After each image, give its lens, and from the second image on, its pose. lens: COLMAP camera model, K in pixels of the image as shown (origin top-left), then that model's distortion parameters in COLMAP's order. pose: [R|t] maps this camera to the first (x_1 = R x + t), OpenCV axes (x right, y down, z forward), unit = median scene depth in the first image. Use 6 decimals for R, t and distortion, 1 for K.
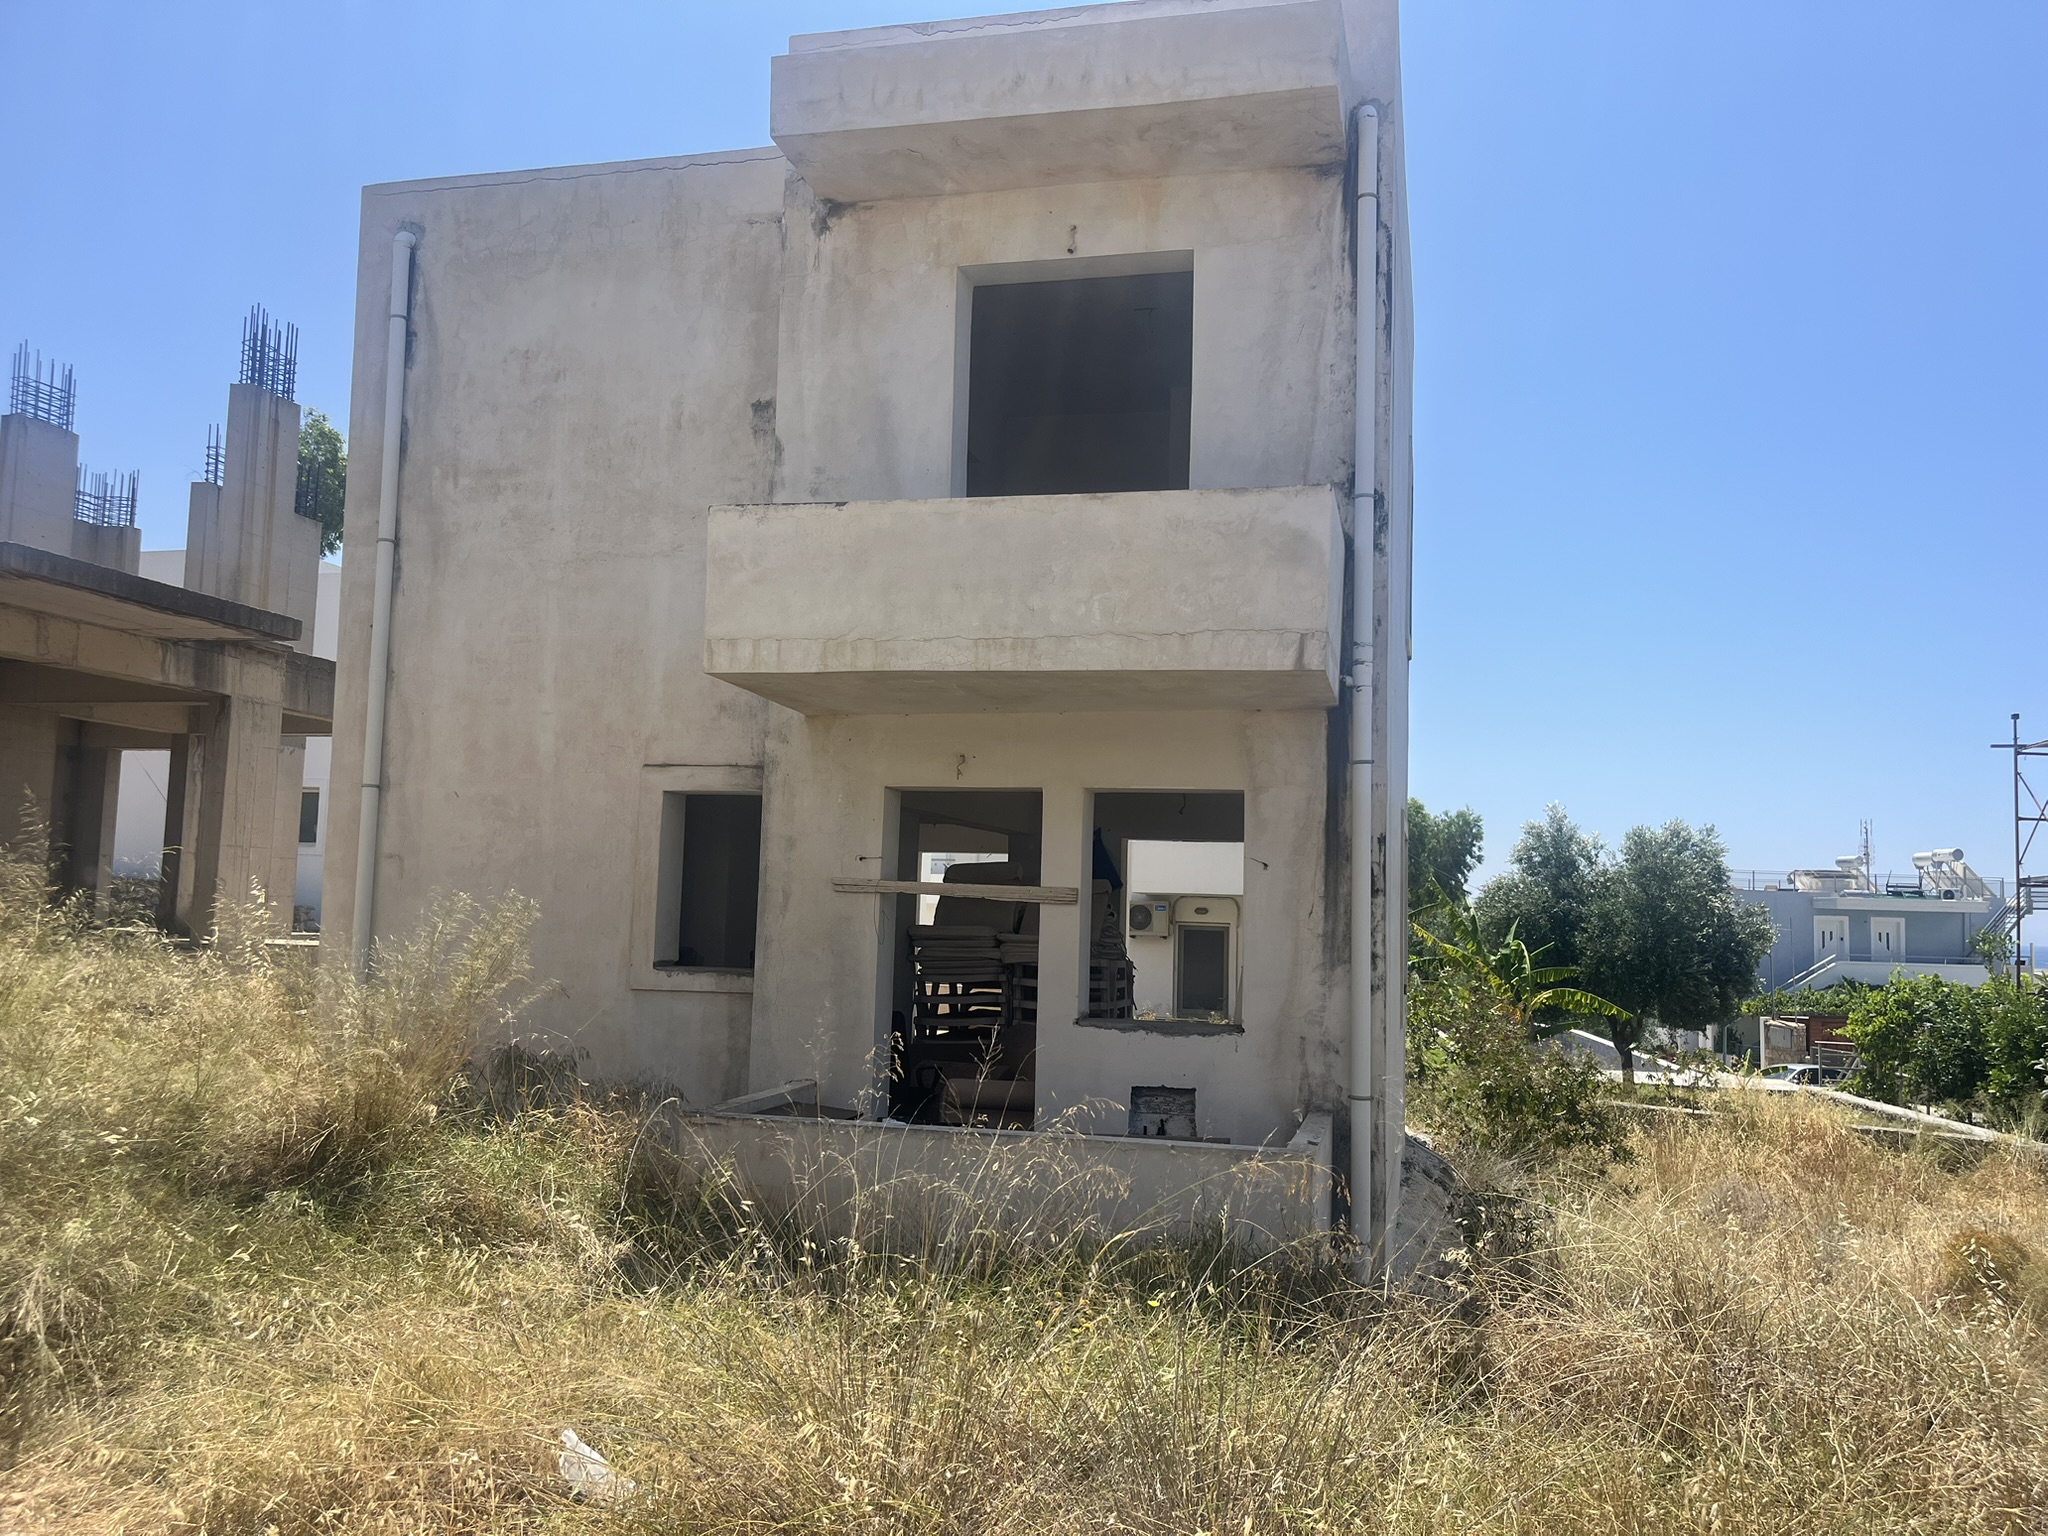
lens RADIAL K [[1564.7, 0, 1026.5], [0, 1564.7, 779.9], [0, 0, 1]] dist [0.059450, -0.079047]
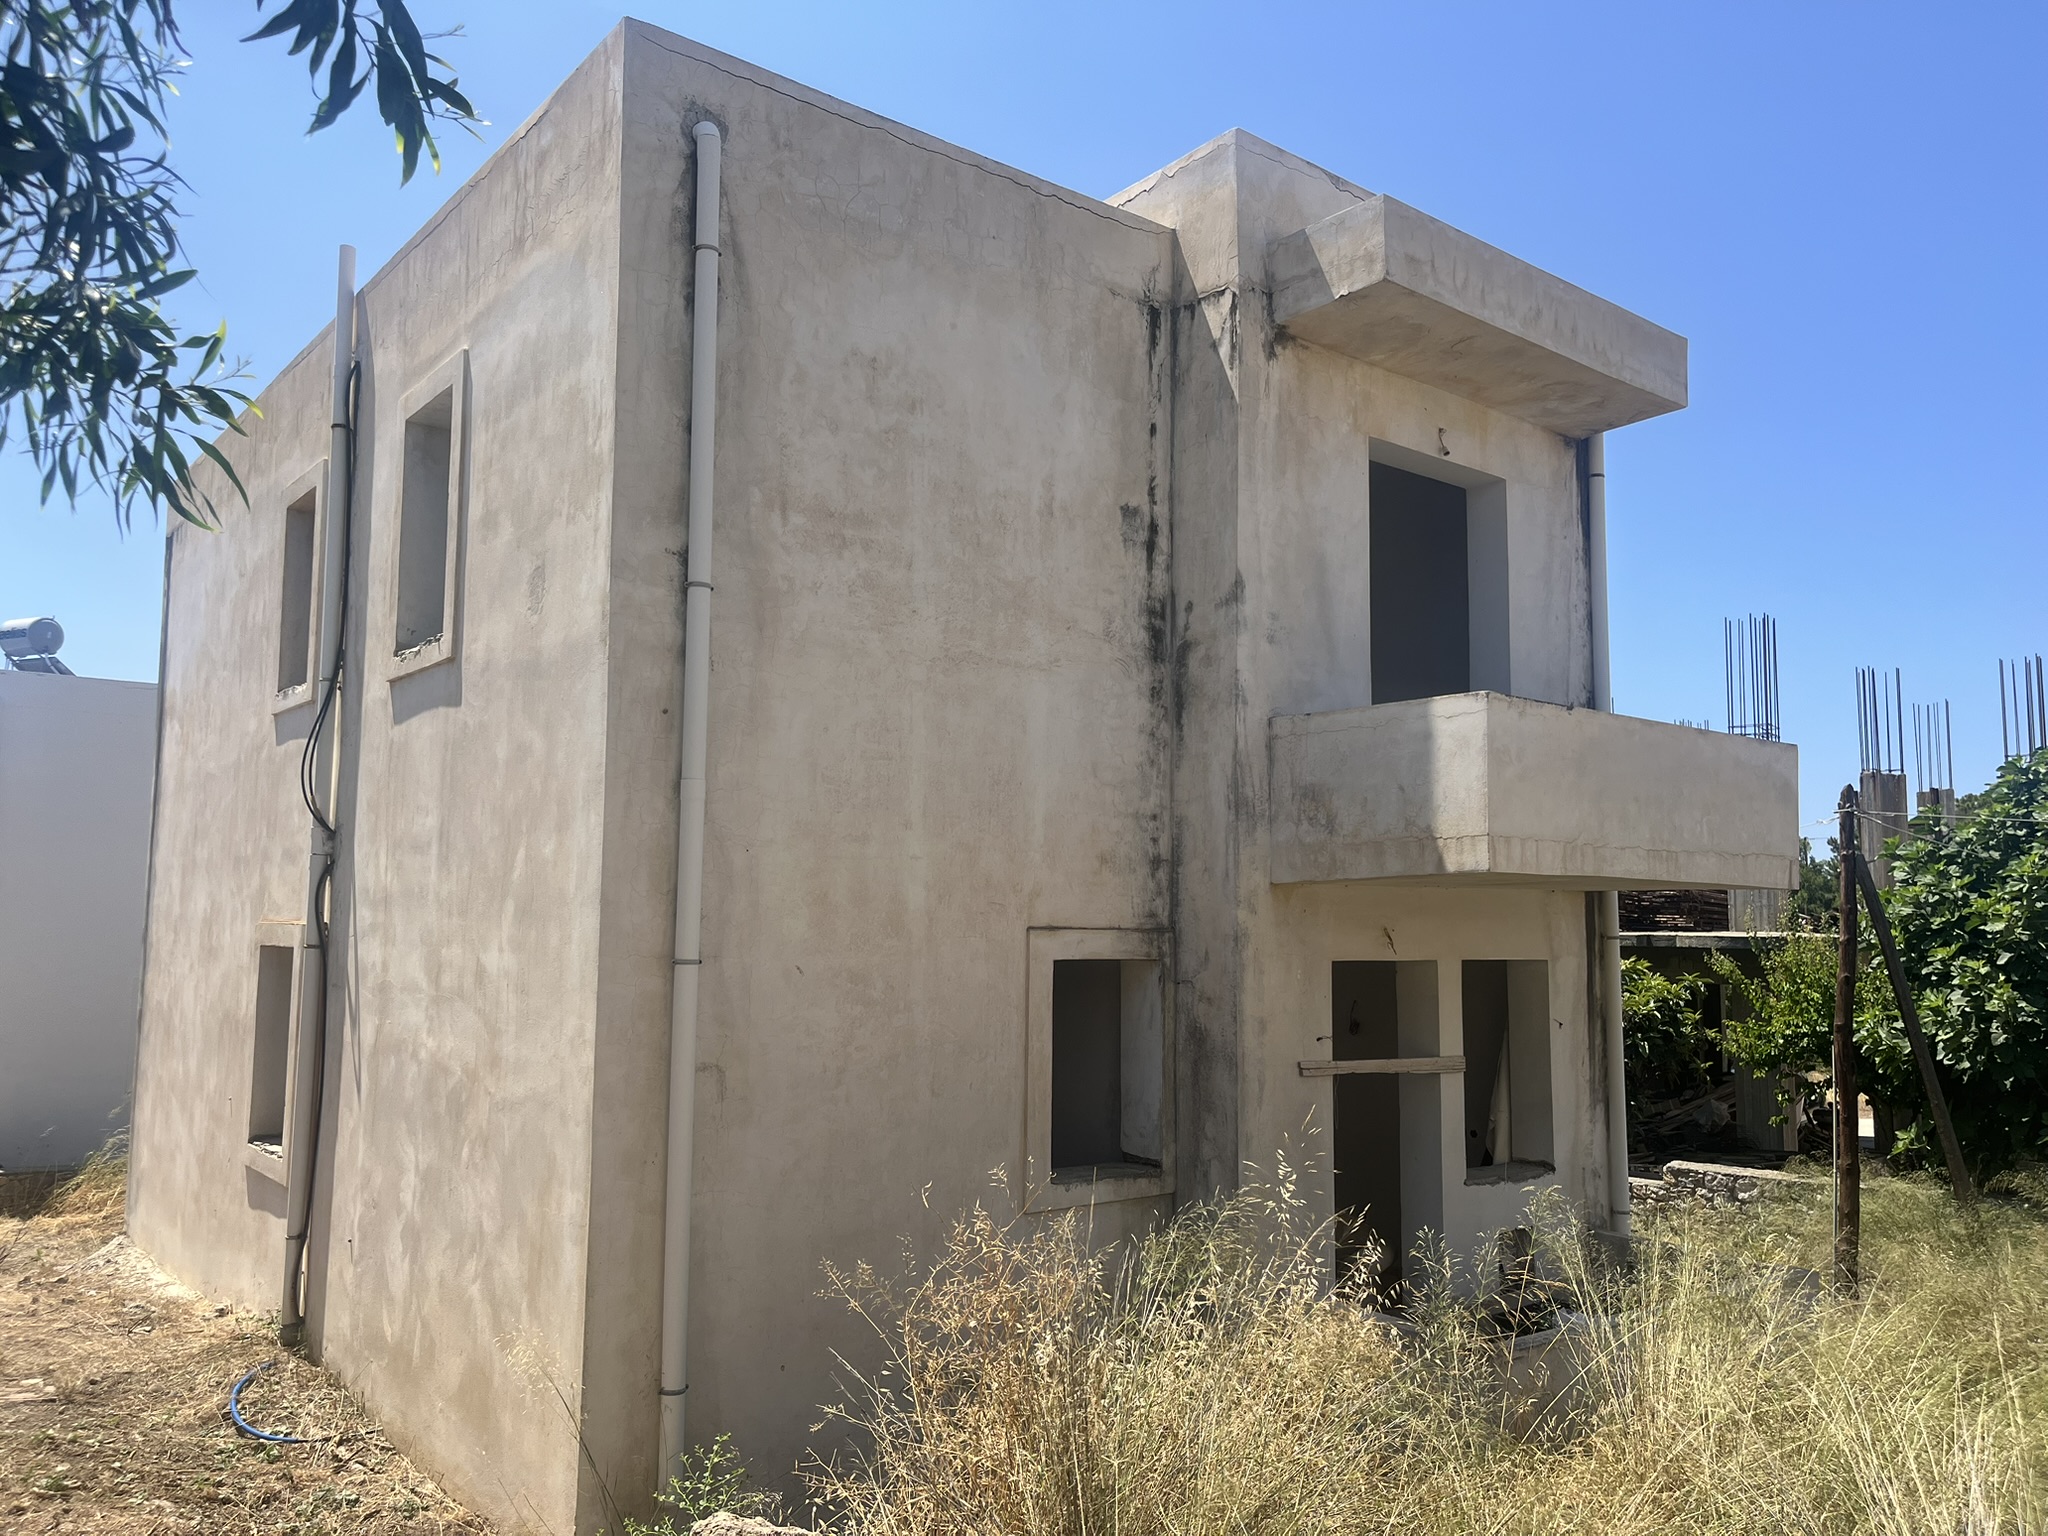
lens RADIAL K [[1564.7, 0, 1025.7], [0, 1564.7, 769.2], [0, 0, 1]] dist [0.059450, -0.079047]
pose [[0.605034, 0.057725, 0.794104, -0.872734], [-0.059688, 0.997850, -0.027059, -0.067861], [-0.793959, -0.031026, 0.607179, 0.508788]]
